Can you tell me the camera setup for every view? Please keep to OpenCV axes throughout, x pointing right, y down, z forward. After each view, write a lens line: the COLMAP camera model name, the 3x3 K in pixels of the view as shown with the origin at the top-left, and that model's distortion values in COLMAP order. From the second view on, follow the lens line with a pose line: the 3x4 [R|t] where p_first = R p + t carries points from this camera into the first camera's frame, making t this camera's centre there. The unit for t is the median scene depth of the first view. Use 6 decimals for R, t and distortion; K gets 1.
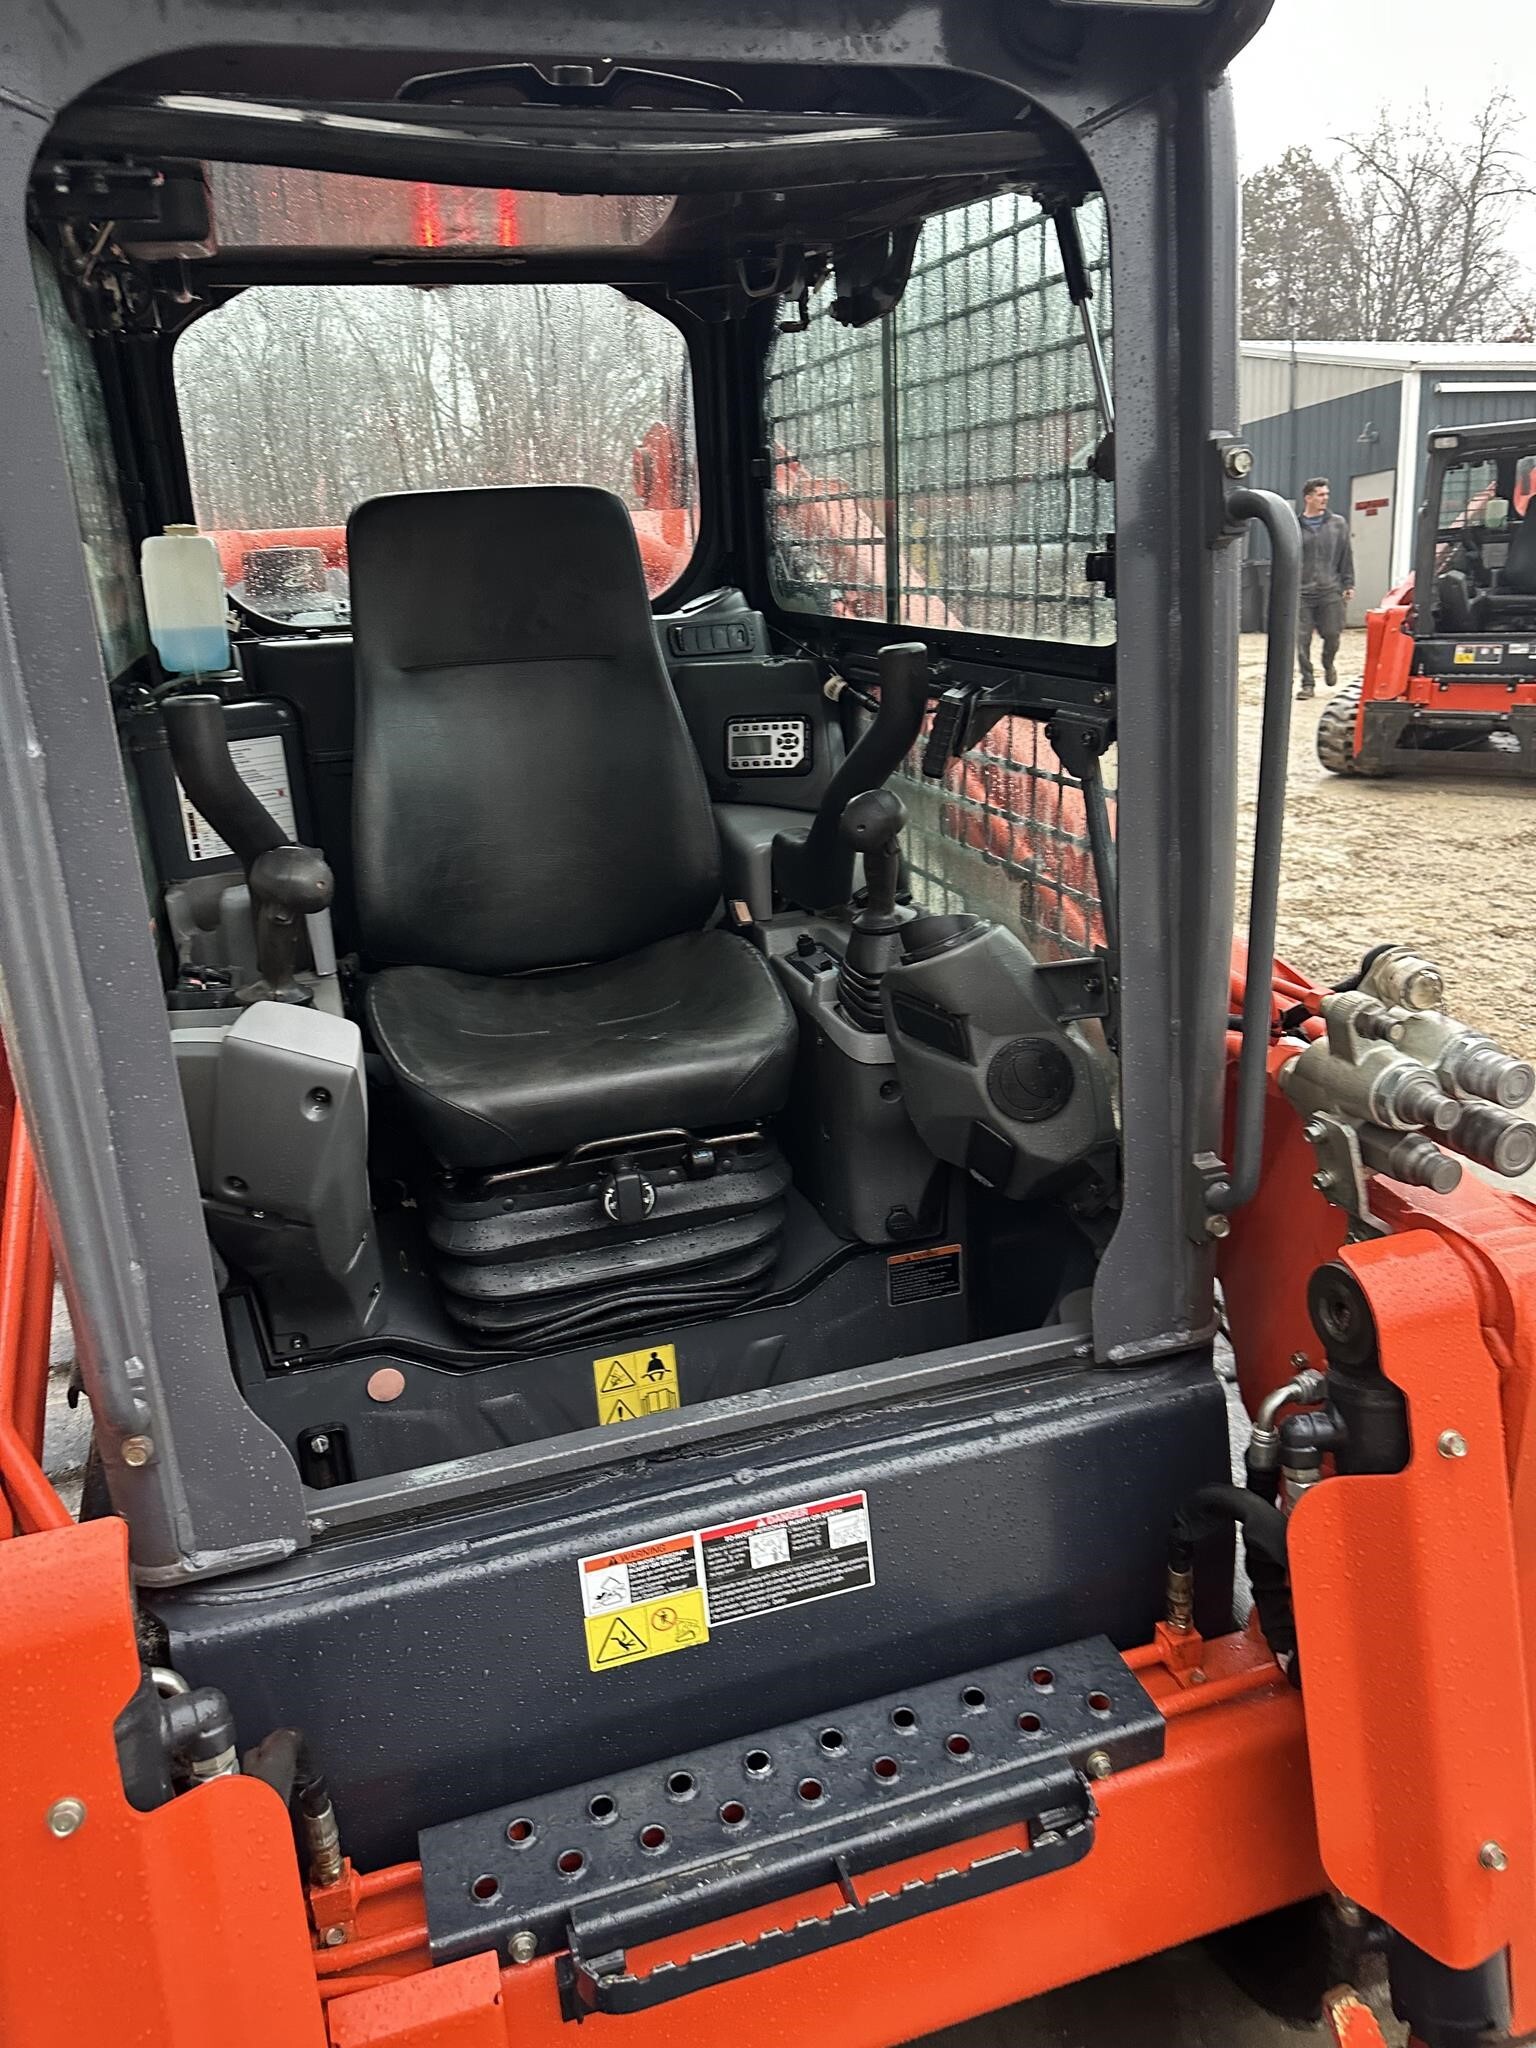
lens RADIAL K [[1435.0, 0, 748.0], [0, 1435.0, 1031.1], [0, 0, 1]] dist [0.051805, -0.071824]
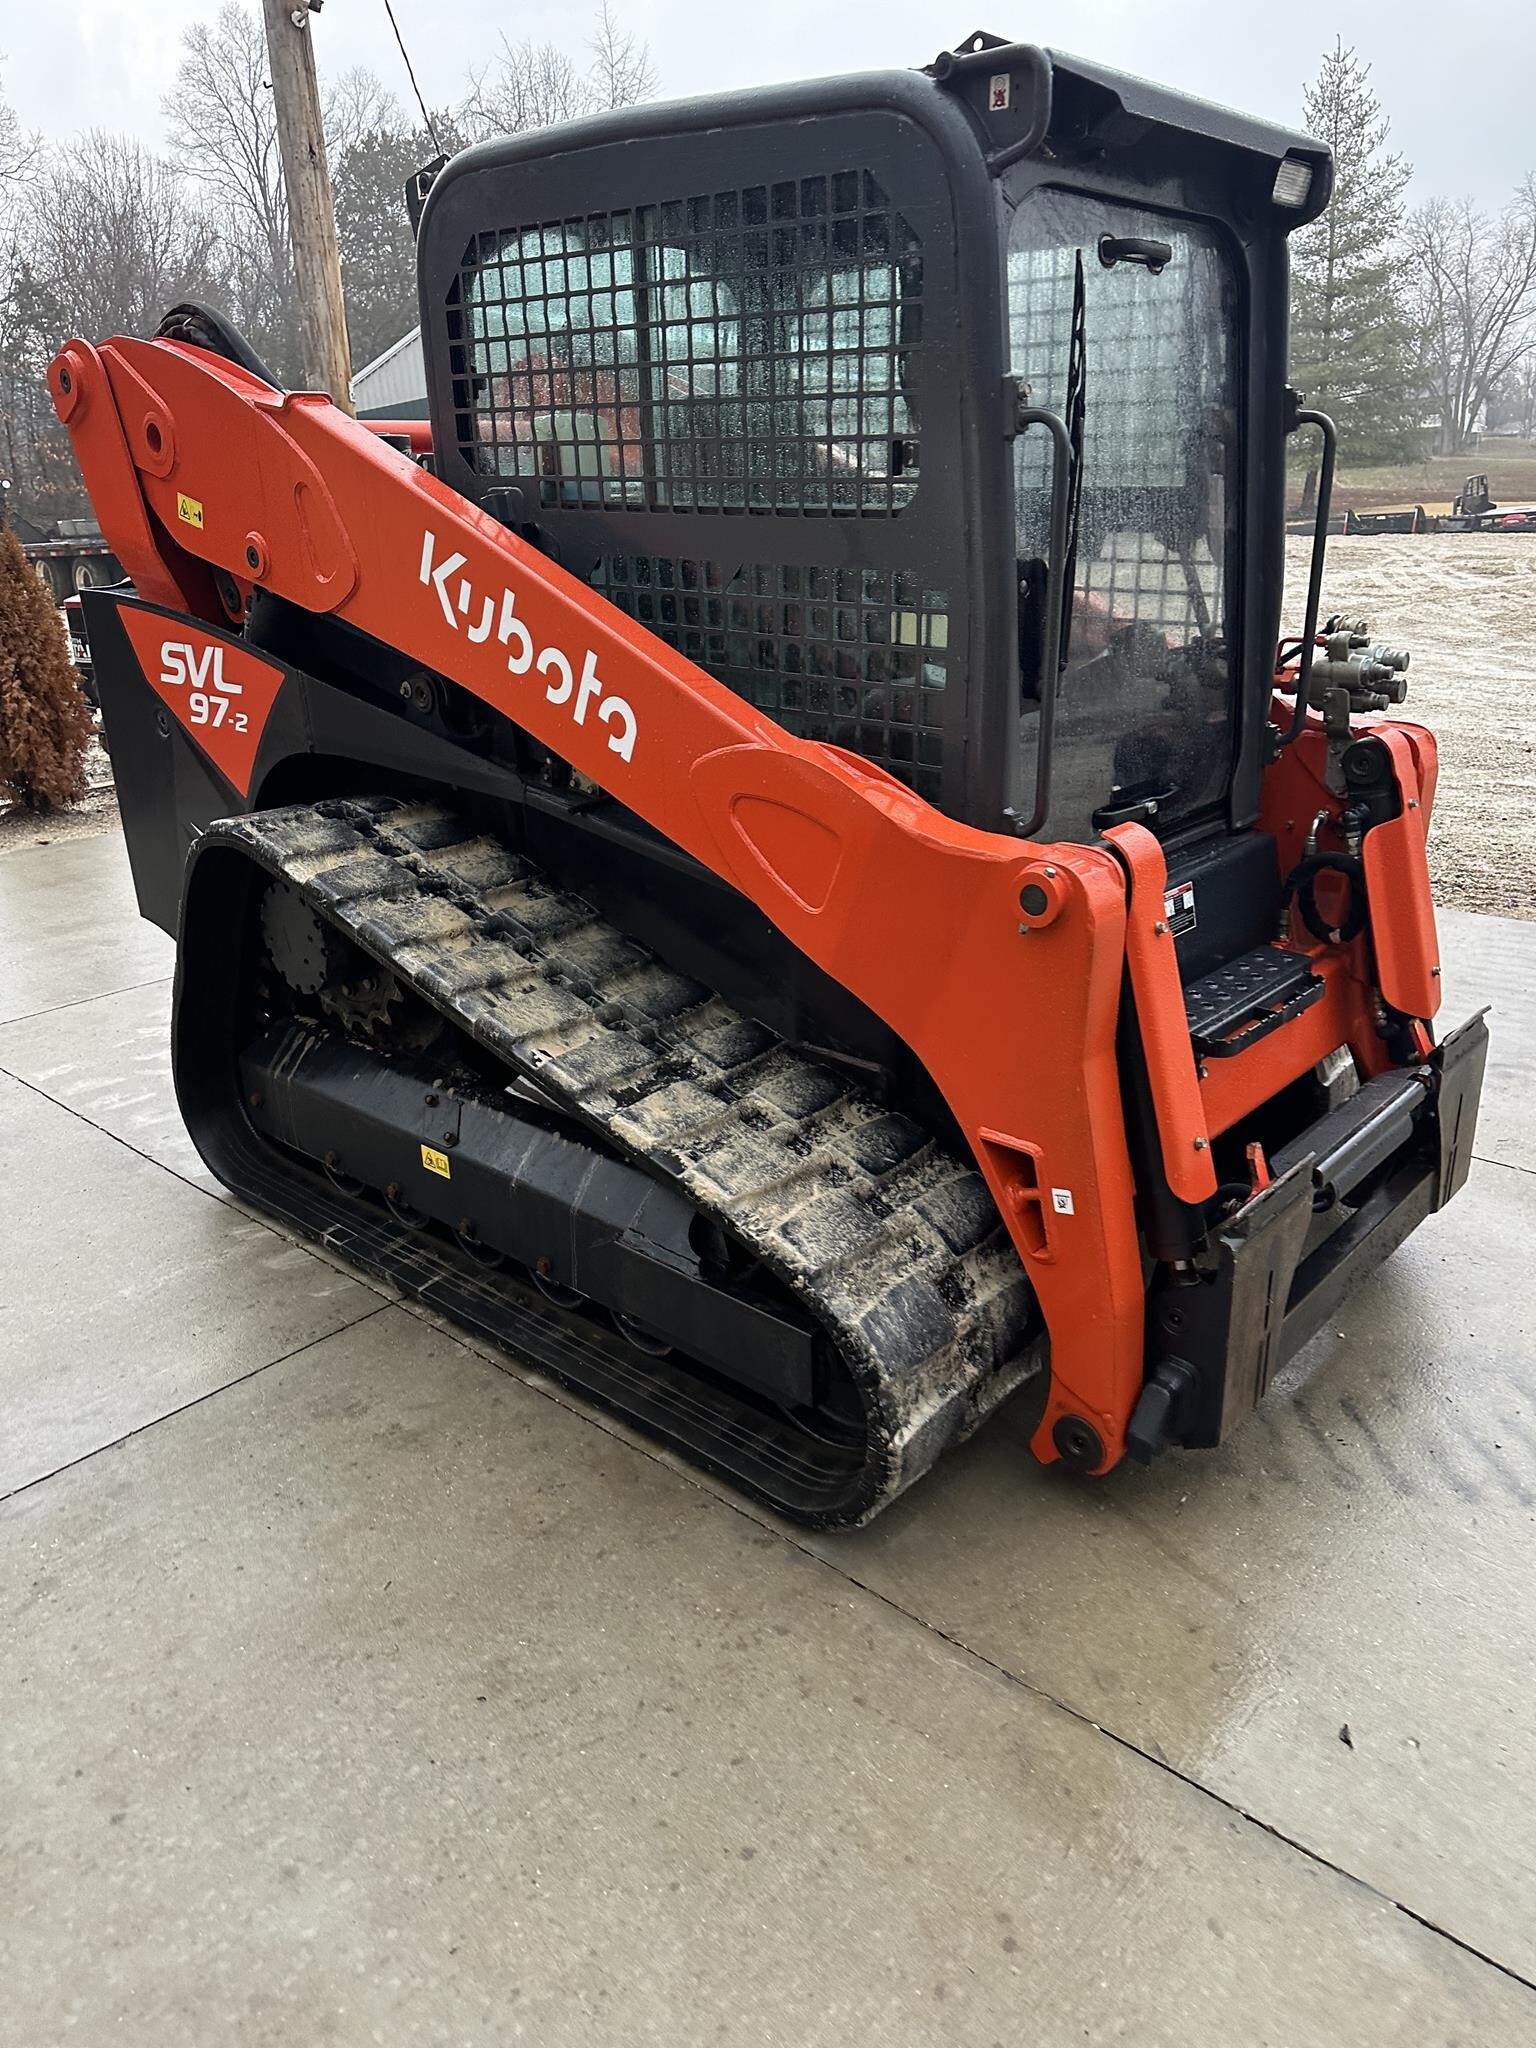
lens RADIAL K [[1465.5, 0, 796.7], [0, 1465.5, 1023.4], [0, 0, 1]] dist [0.045878, -0.055533]
pose [[0.858720, -0.147851, 0.490653, -1.095889], [0.141603, 0.988656, 0.050089, 0.241918], [-0.492493, 0.026465, 0.869914, -0.432127]]
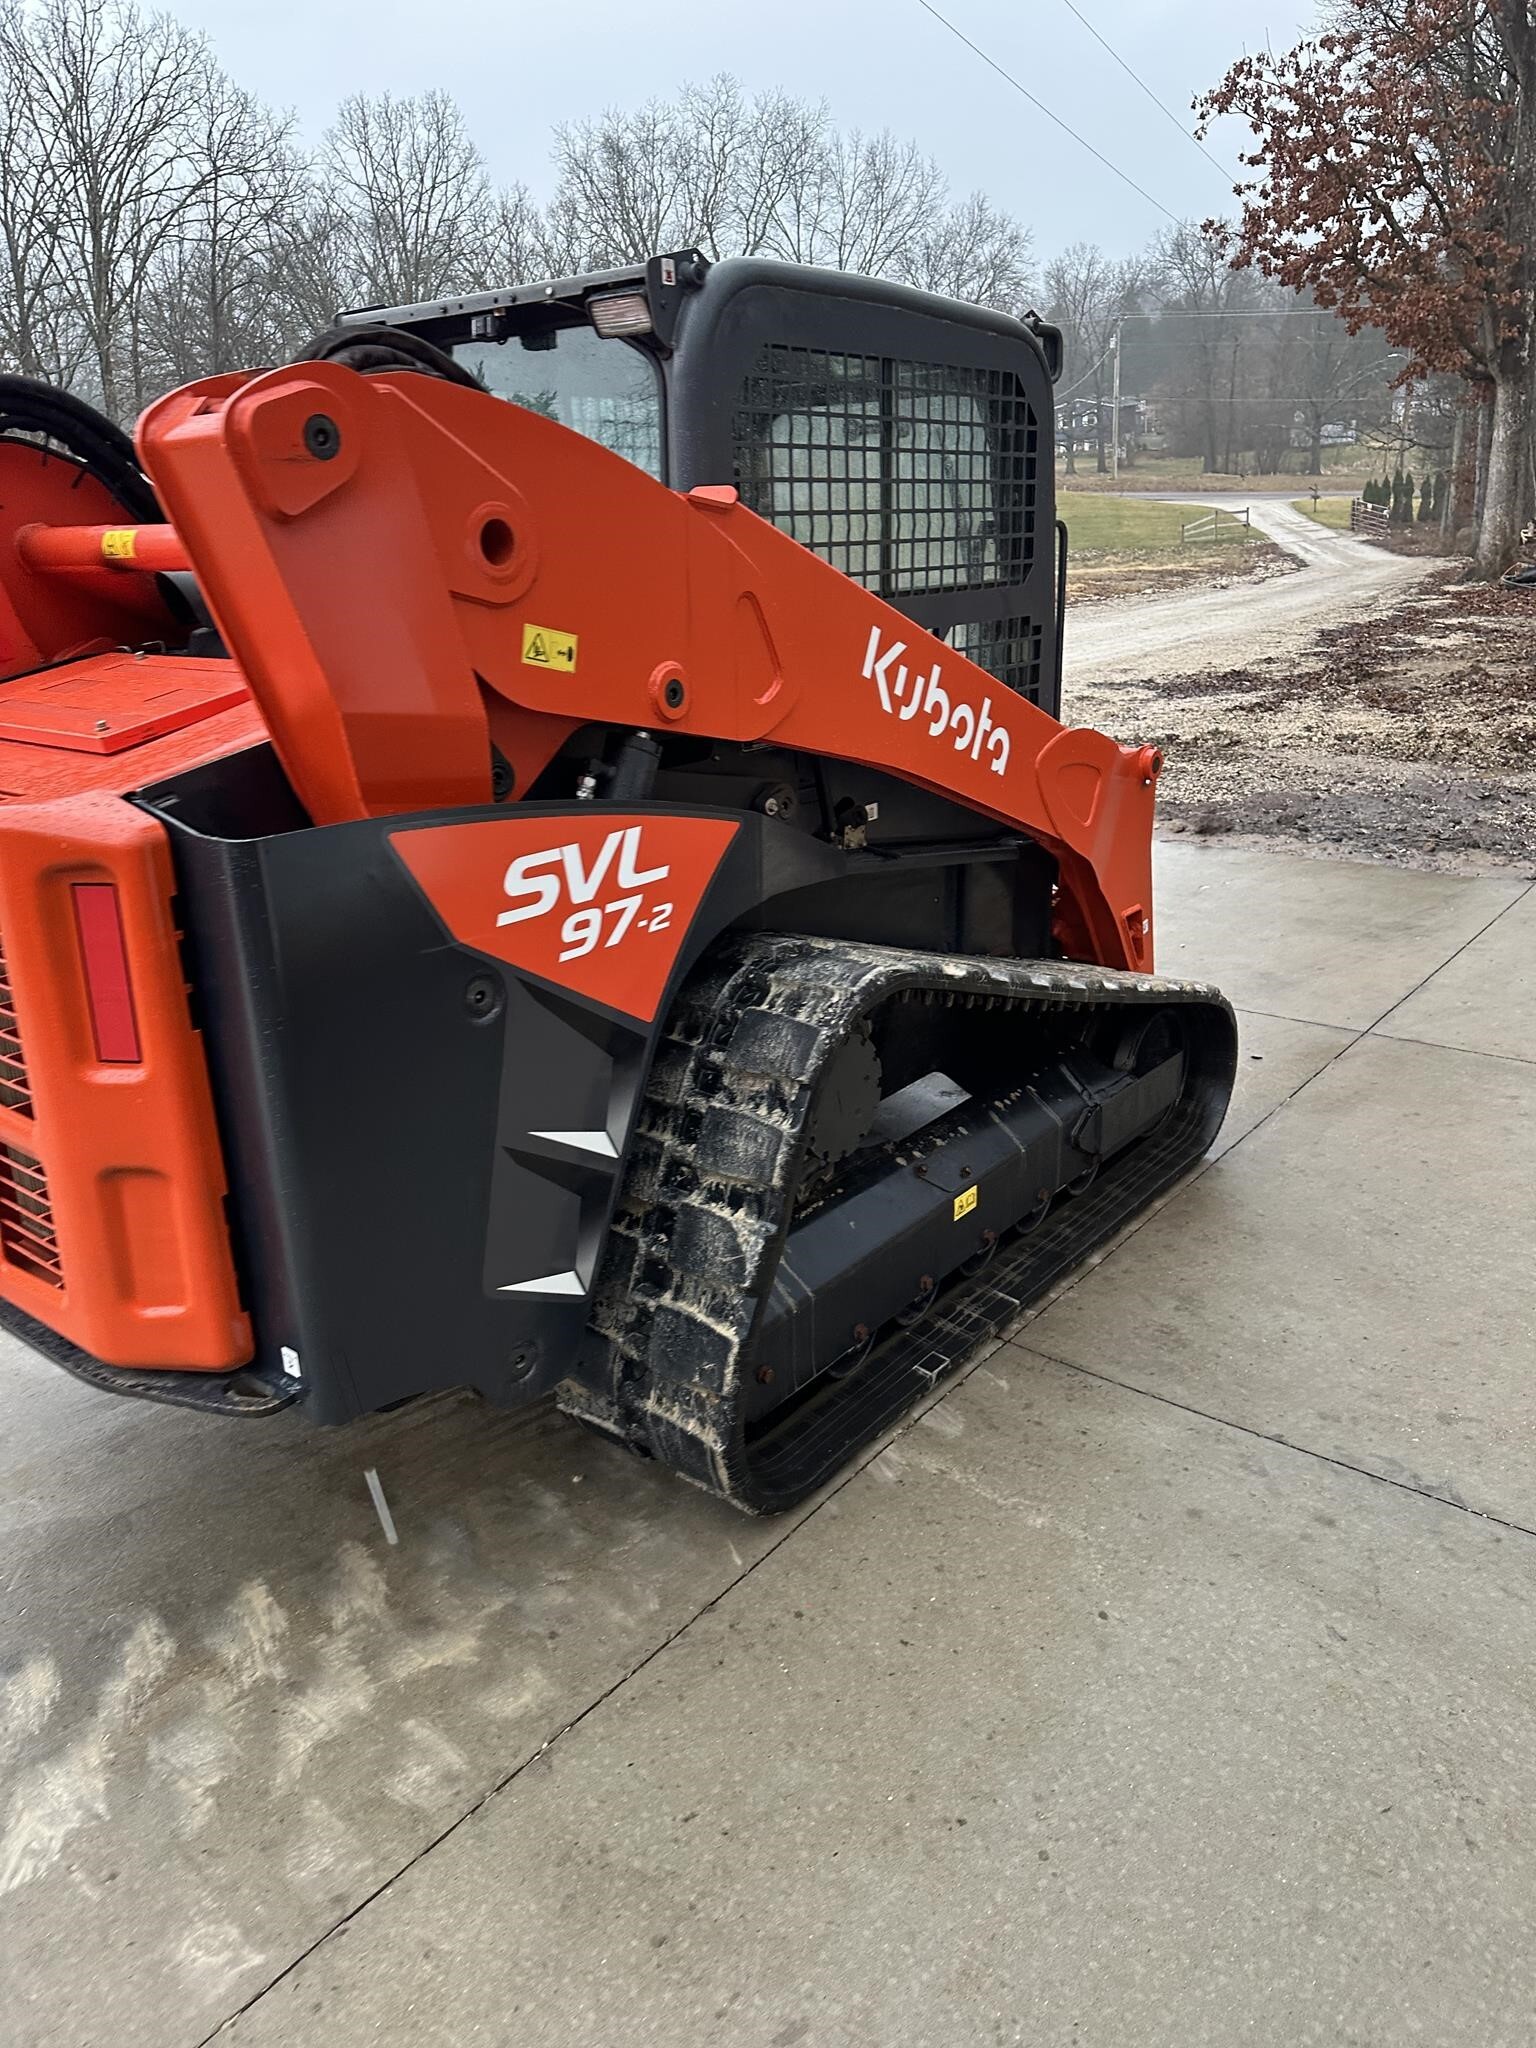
lens RADIAL K [[1472.6, 0, 760.2], [0, 1472.6, 1013.6], [0, 0, 1]] dist [0.046114, -0.051873]
pose [[-0.559420, -0.200999, 0.804145, -1.899188], [0.324141, 0.839848, 0.435418, -0.627495], [-0.762878, 0.504238, -0.404675, 2.040173]]
